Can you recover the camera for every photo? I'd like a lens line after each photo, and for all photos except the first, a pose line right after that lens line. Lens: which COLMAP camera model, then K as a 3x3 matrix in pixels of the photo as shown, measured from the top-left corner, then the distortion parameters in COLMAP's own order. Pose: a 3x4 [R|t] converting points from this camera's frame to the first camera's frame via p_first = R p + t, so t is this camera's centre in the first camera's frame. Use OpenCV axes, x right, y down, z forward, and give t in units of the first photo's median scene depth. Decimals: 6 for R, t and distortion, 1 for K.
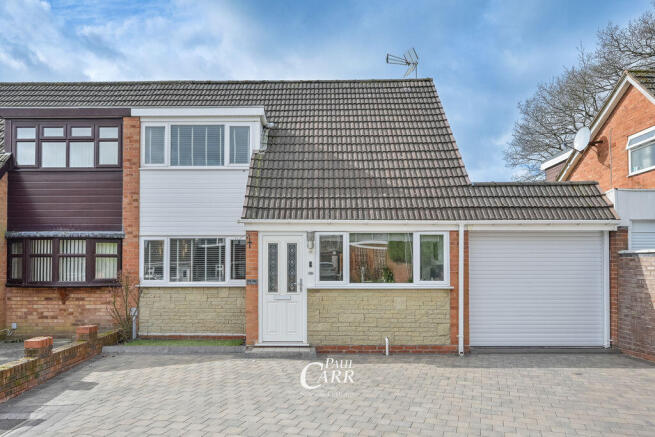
lens RADIAL K [[458.0, 0, 327.7], [0, 458.0, 254.8], [0, 0, 1]] dist [-0.001518, 0.002951]
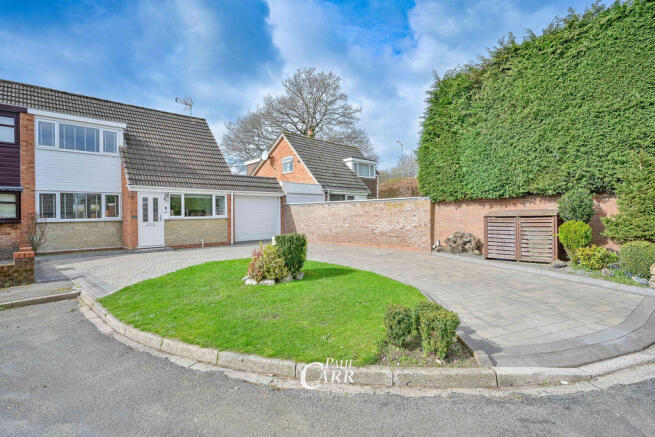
lens RADIAL K [[458.0, 0, 327.7], [0, 458.0, 254.8], [0, 0, 1]] dist [-0.001518, 0.002951]
pose [[0.722487, -0.062334, 0.688569, -0.909300], [-0.005552, 0.995372, 0.095934, 0.026680], [-0.691362, -0.073133, 0.718797, -0.997518]]
